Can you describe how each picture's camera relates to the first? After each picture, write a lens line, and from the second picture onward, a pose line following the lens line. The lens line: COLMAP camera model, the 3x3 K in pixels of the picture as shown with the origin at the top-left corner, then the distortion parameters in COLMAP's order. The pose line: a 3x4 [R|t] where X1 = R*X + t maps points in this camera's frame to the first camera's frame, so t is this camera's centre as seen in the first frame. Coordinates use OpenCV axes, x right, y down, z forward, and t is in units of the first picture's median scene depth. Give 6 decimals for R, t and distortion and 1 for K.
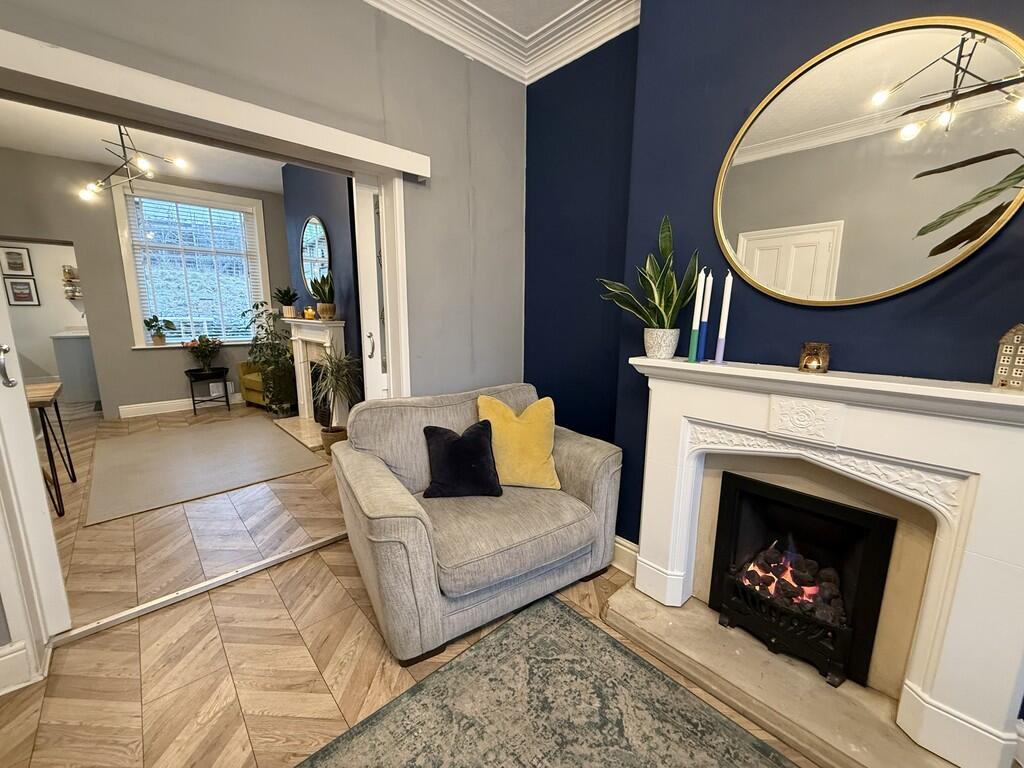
lens RADIAL K [[410.5, 0, 510.5], [0, 410.5, 384.0], [0, 0, 1]] dist [0.000778, 0.000074]
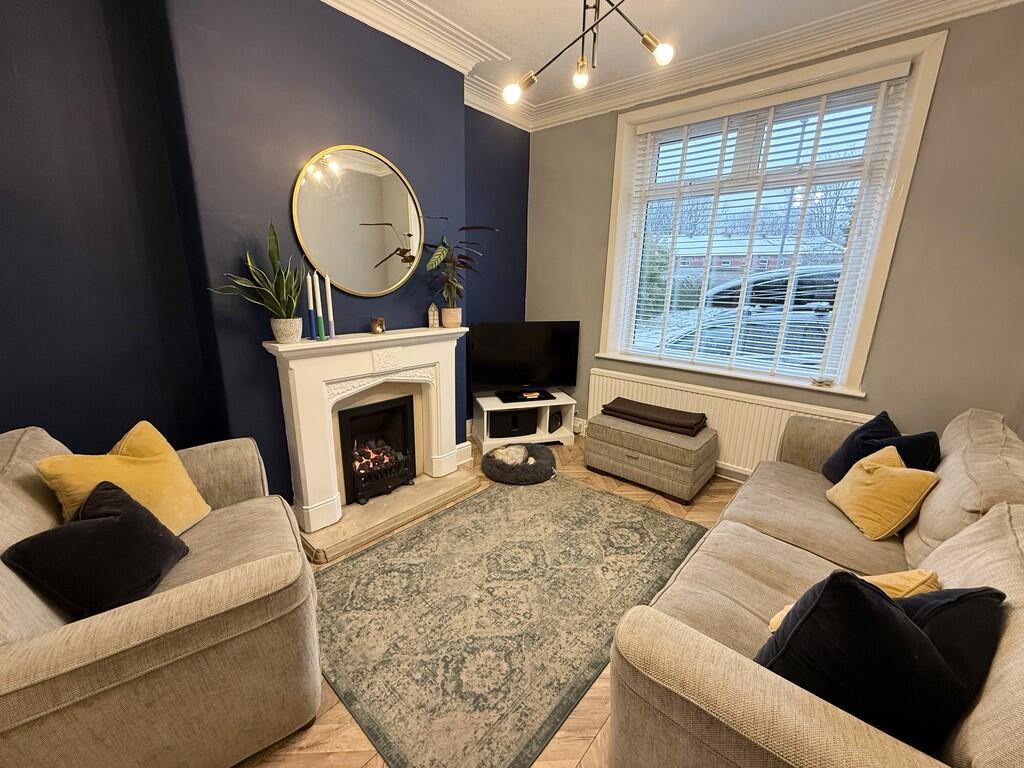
lens RADIAL K [[410.5, 0, 510.9], [0, 410.5, 383.5], [0, 0, 1]] dist [0.000778, 0.000074]
pose [[-0.105097, -0.252405, 0.961897, -1.074417], [0.156571, 0.950991, 0.266650, -0.202897], [-0.982059, 0.178629, -0.060427, 0.549036]]
